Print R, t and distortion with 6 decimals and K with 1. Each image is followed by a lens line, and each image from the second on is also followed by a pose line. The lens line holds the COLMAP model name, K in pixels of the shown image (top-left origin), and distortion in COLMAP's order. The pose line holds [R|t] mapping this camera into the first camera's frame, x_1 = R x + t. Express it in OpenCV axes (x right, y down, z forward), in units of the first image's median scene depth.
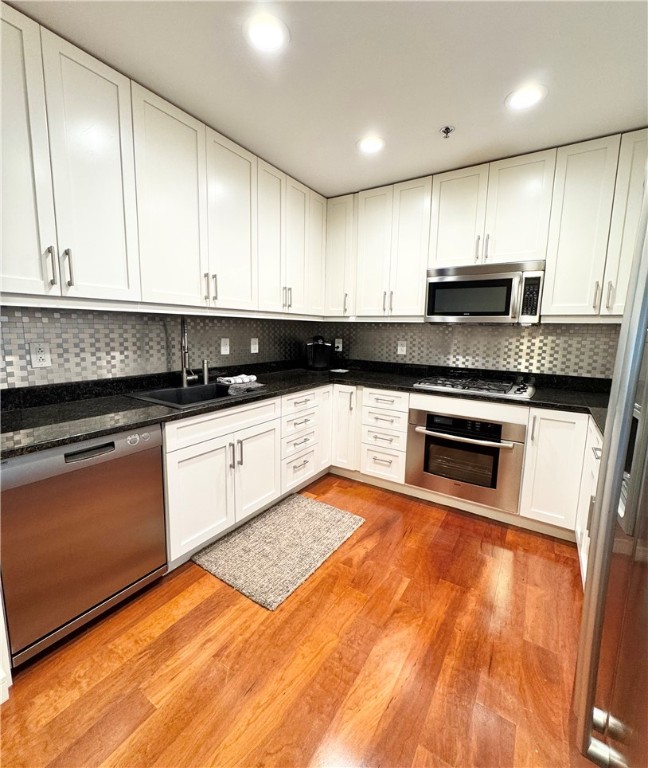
lens RADIAL K [[344.3, 0, 323.4], [0, 344.3, 375.3], [0, 0, 1]] dist [-0.000022, 0.000220]
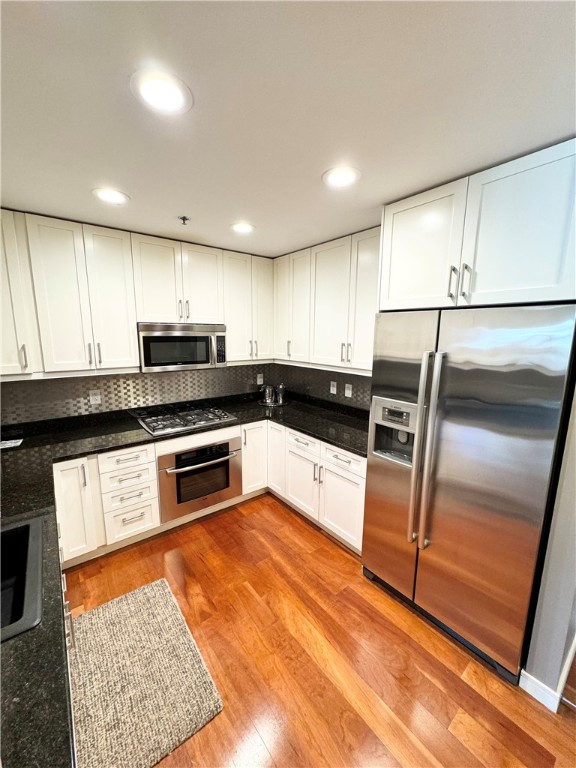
lens RADIAL K [[307.0, 0, 288.0], [0, 307.0, 384.0], [0, 0, 1]] dist [0.000031, 0.000633]
pose [[0.316795, -0.179232, 0.931406, -0.478480], [0.126566, 0.981190, 0.145763, -0.217793], [-0.940012, 0.071707, 0.333521, 0.294829]]
